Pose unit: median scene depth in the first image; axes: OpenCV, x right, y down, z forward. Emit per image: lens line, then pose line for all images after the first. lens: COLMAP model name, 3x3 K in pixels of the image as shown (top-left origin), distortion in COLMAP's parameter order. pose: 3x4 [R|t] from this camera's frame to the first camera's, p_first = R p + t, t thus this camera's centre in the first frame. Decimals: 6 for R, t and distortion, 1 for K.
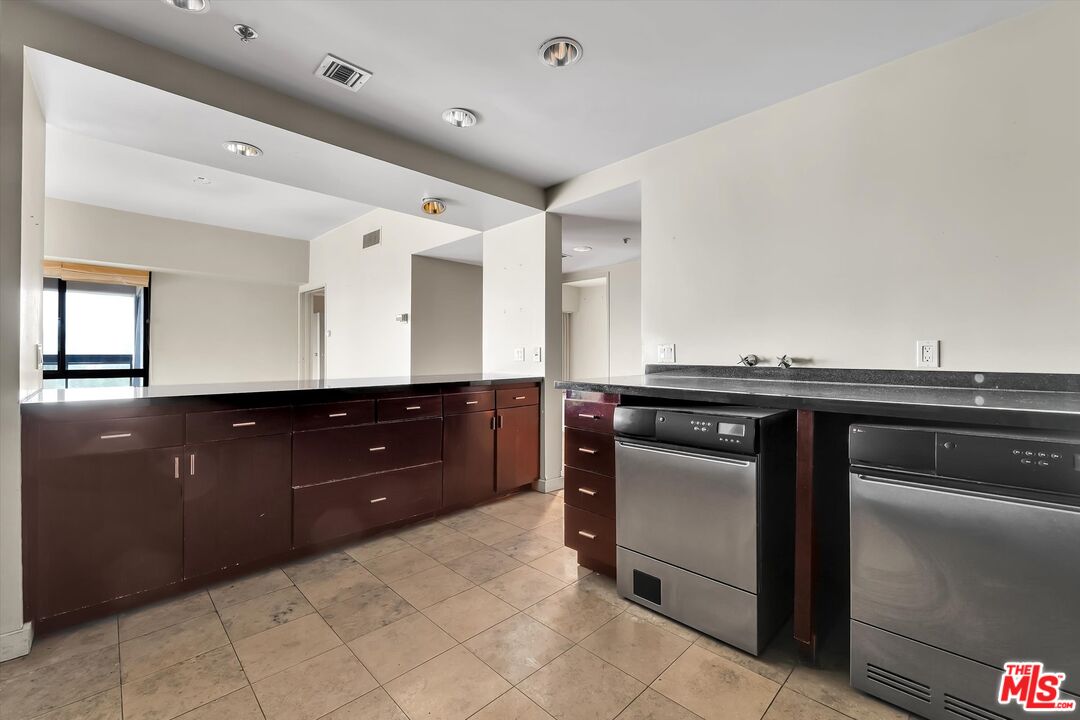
lens RADIAL K [[434.6, 0, 533.3], [0, 434.6, 356.3], [0, 0, 1]] dist [0.001071, 0.001286]
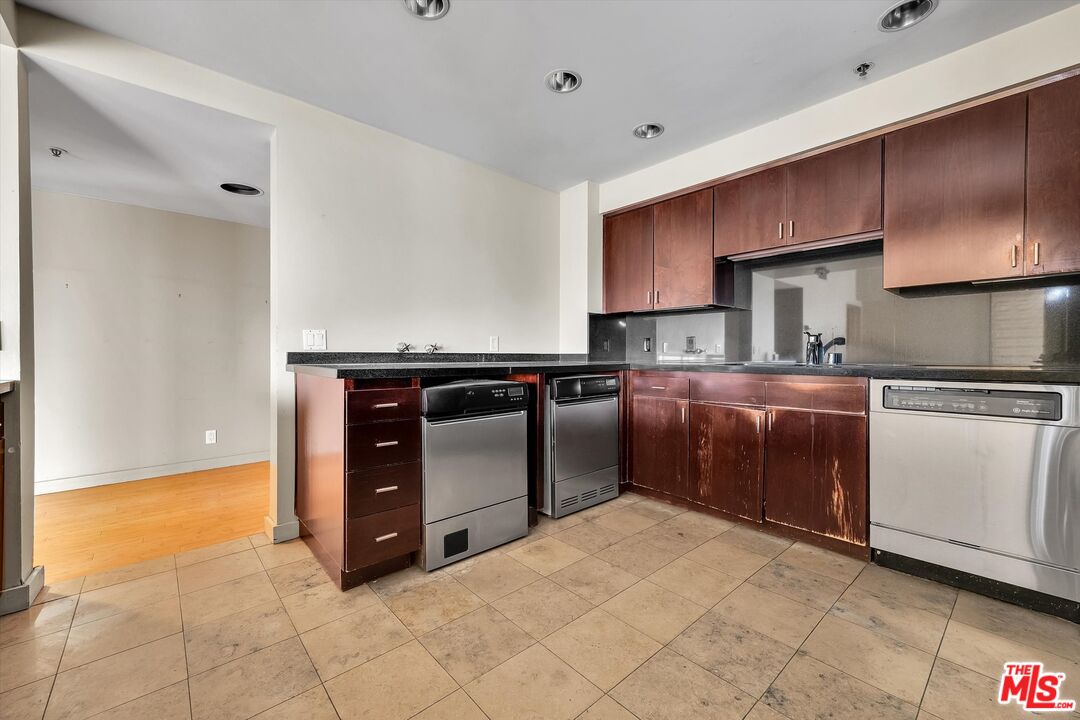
lens RADIAL K [[434.6, 0, 532.7], [0, 434.6, 358.3], [0, 0, 1]] dist [0.001071, 0.001286]
pose [[0.065910, -0.010094, 0.997774, -0.806428], [0.000841, 0.999949, 0.010061, 0.033463], [-0.997825, 0.000176, 0.065916, 0.683607]]
